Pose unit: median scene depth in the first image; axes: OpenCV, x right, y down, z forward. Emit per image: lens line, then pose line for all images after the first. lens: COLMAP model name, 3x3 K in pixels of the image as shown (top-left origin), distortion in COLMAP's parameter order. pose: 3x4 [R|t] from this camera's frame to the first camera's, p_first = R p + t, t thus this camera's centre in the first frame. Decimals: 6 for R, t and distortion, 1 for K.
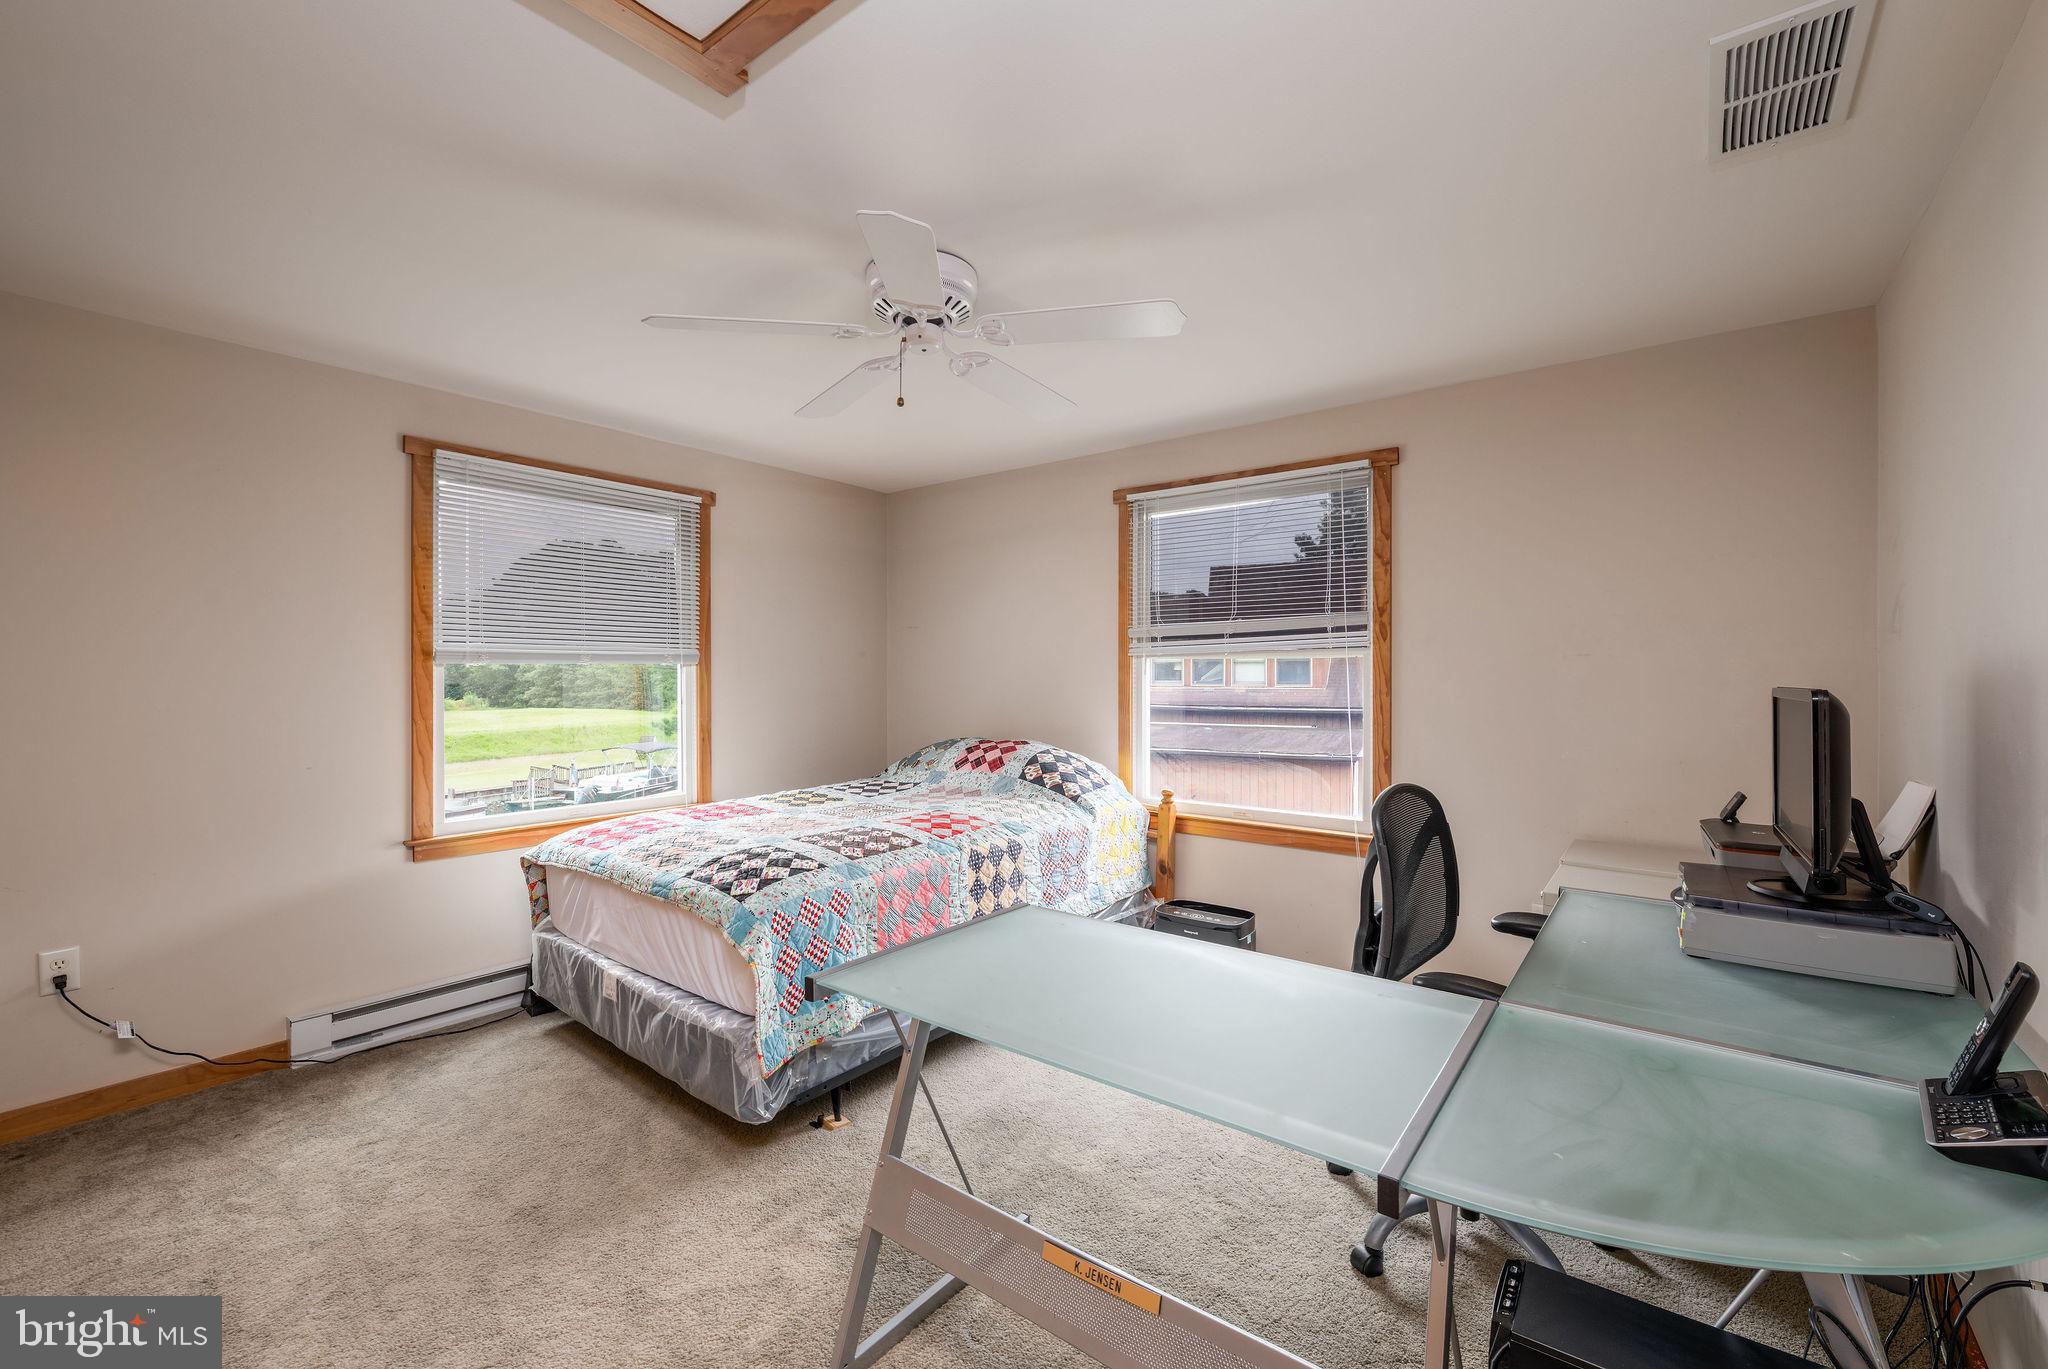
lens RADIAL K [[856.4, 0, 1024.0], [0, 856.4, 684.5], [0, 0, 1]] dist [0.000178, 0.000010]
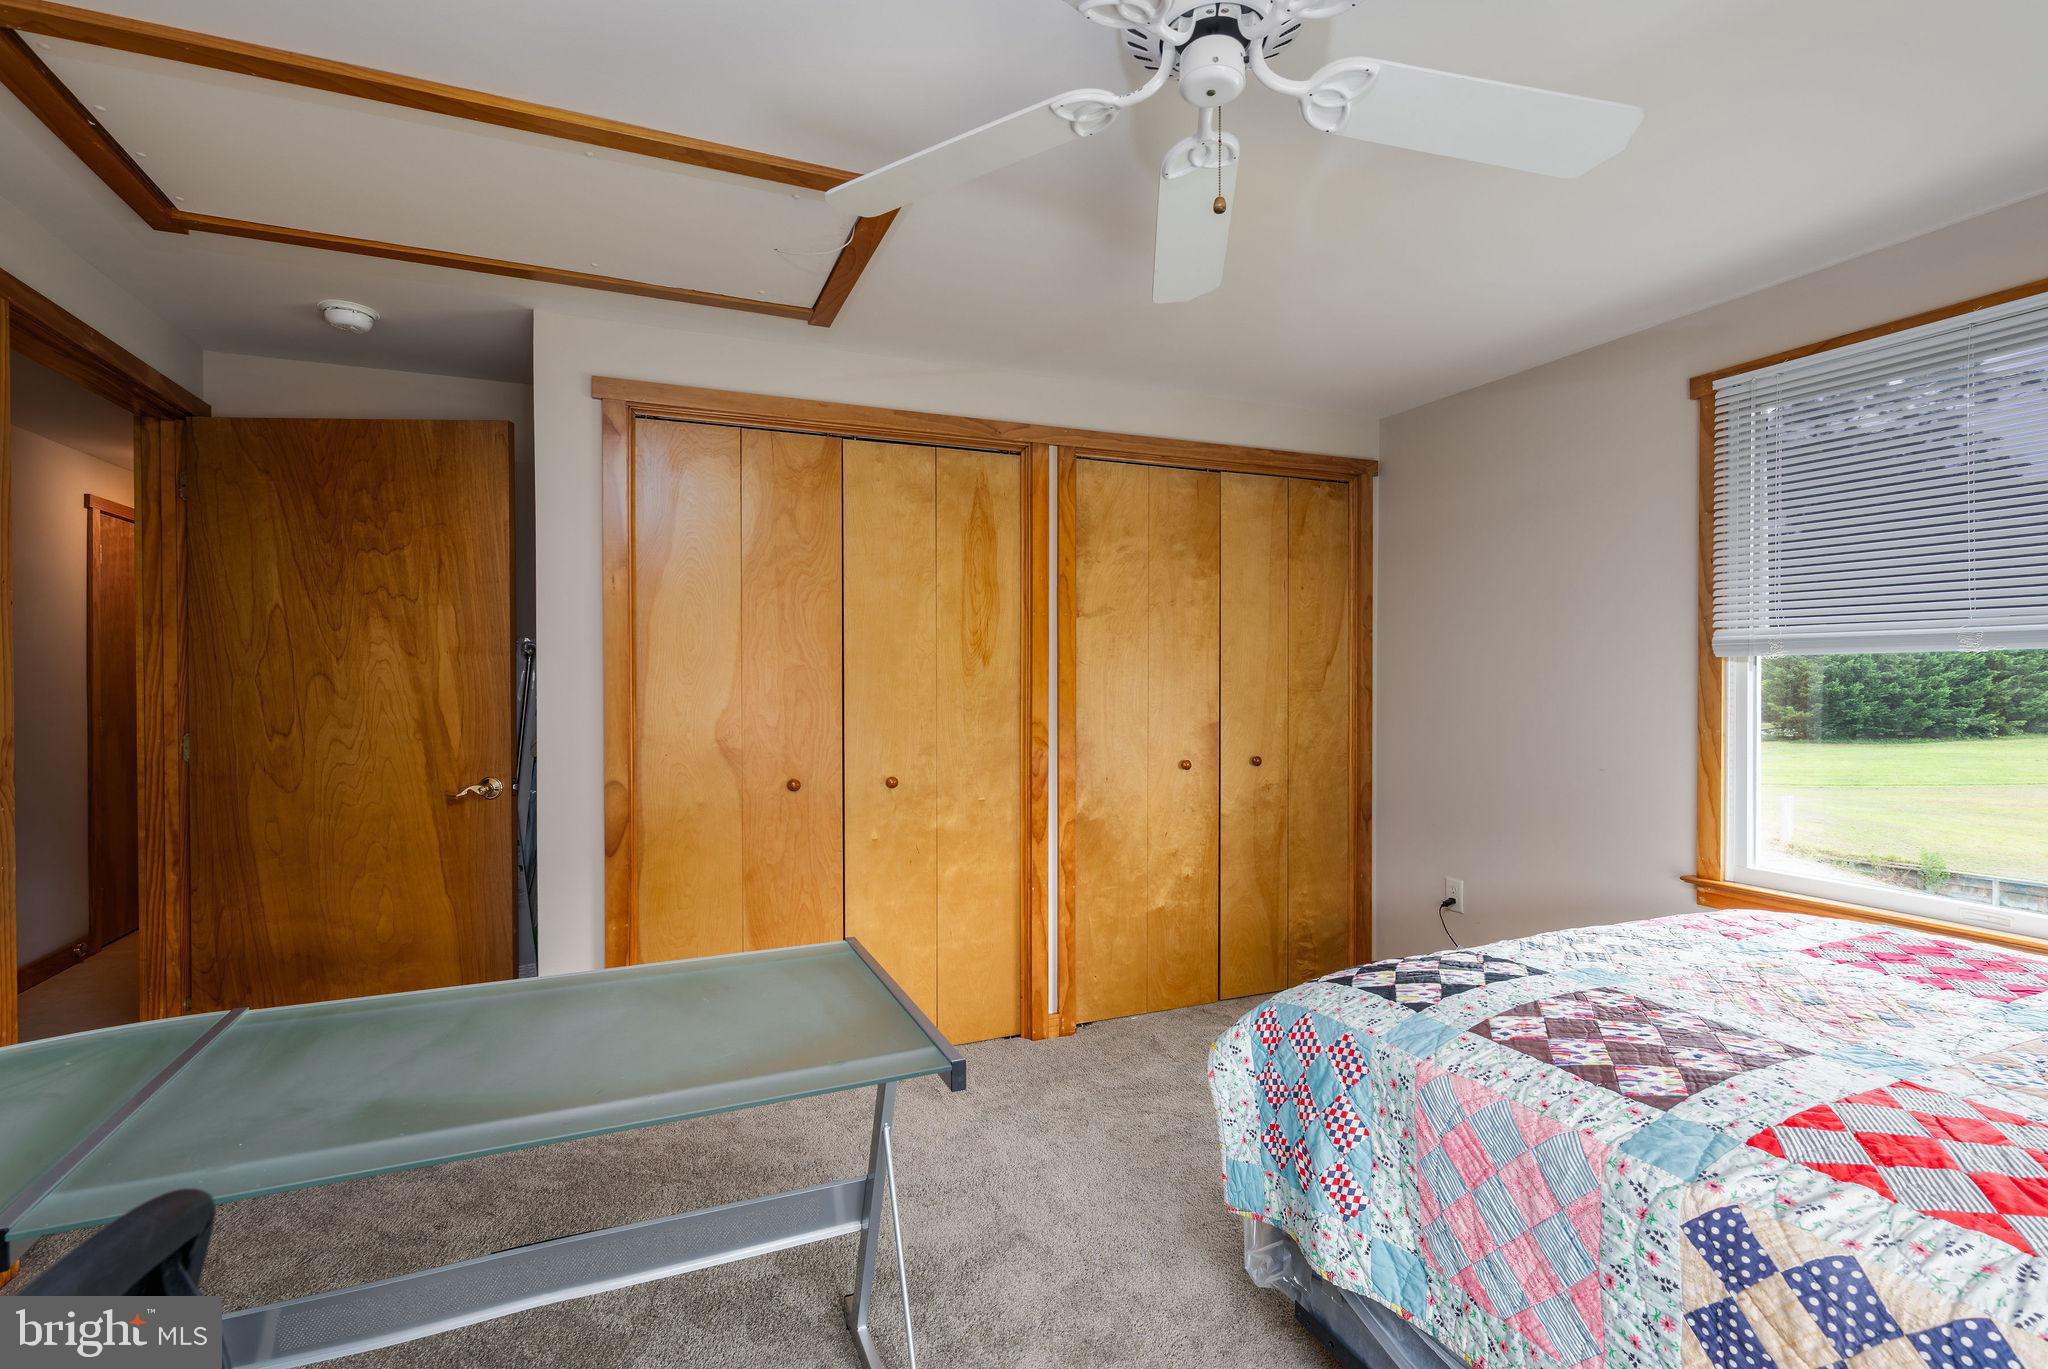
lens RADIAL K [[892.4, 0, 1024.0], [0, 892.4, 684.5], [0, 0, 1]] dist [0.000443, 0.000146]
pose [[-0.492116, 0.001552, -0.870528, 0.330942], [0.003989, 0.999992, -0.000473, -0.001929], [0.870520, -0.003705, -0.492118, 0.867013]]
